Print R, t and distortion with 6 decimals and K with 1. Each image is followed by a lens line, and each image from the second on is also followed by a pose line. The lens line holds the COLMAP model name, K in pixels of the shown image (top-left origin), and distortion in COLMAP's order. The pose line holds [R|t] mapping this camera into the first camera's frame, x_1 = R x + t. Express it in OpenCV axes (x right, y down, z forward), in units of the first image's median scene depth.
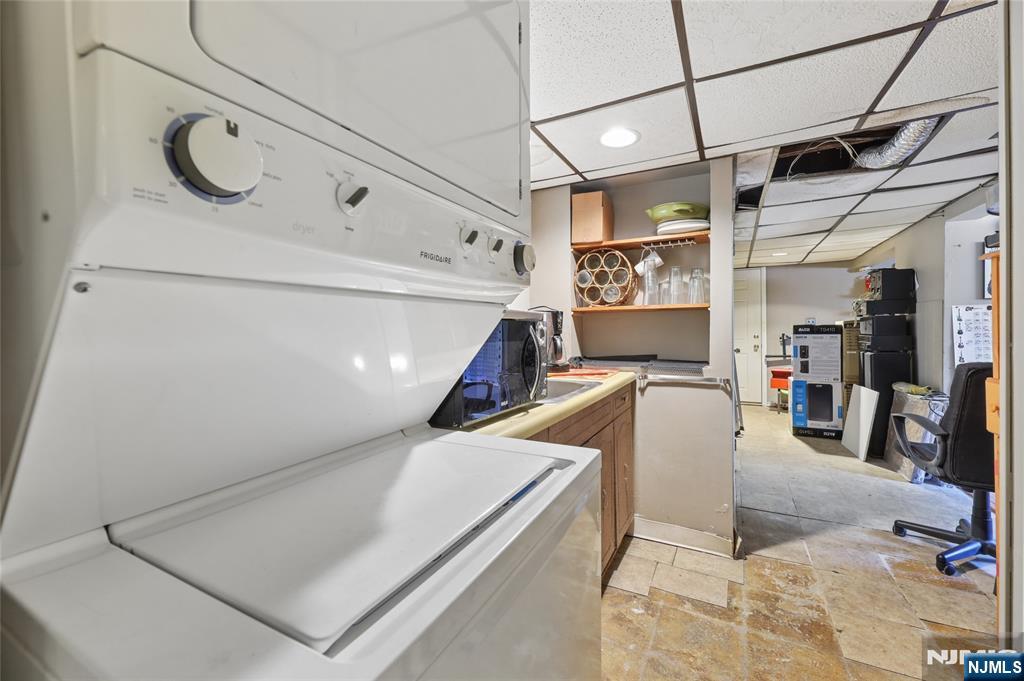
lens RADIAL K [[420.3, 0, 514.4], [0, 420.3, 325.5], [0, 0, 1]] dist [-0.002279, -0.000247]
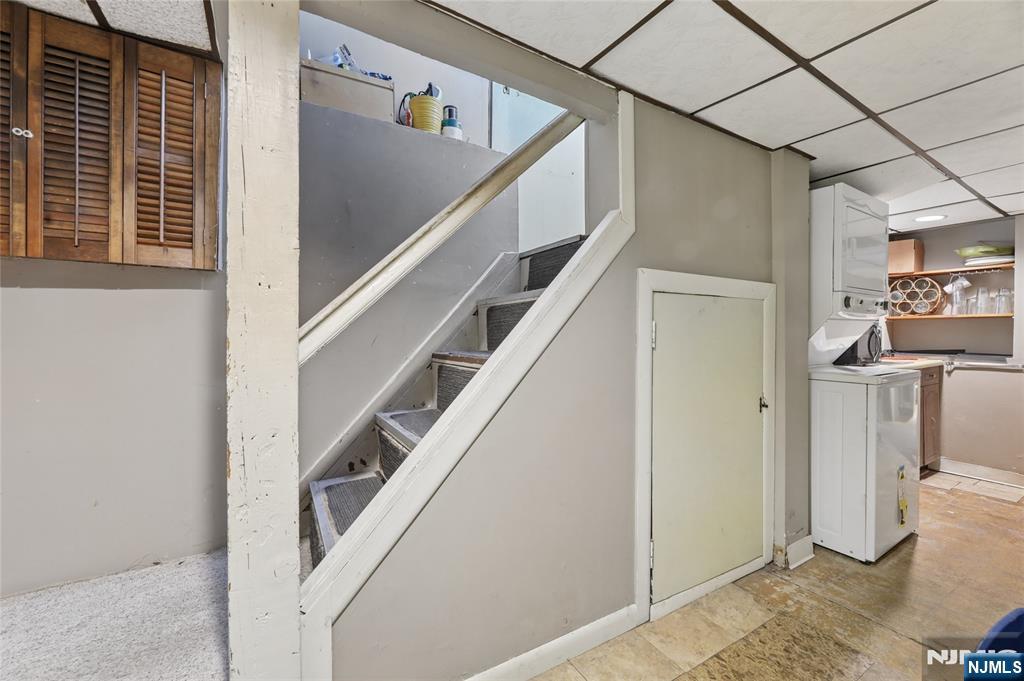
lens RADIAL K [[418.2, 0, 508.7], [0, 418.2, 329.9], [0, 0, 1]] dist [-0.003987, -0.000210]
pose [[0.857289, 0.010136, -0.514736, -0.257146], [-0.009858, 0.999946, 0.003272, 0.014186], [0.514741, 0.002269, 0.857343, -0.996765]]
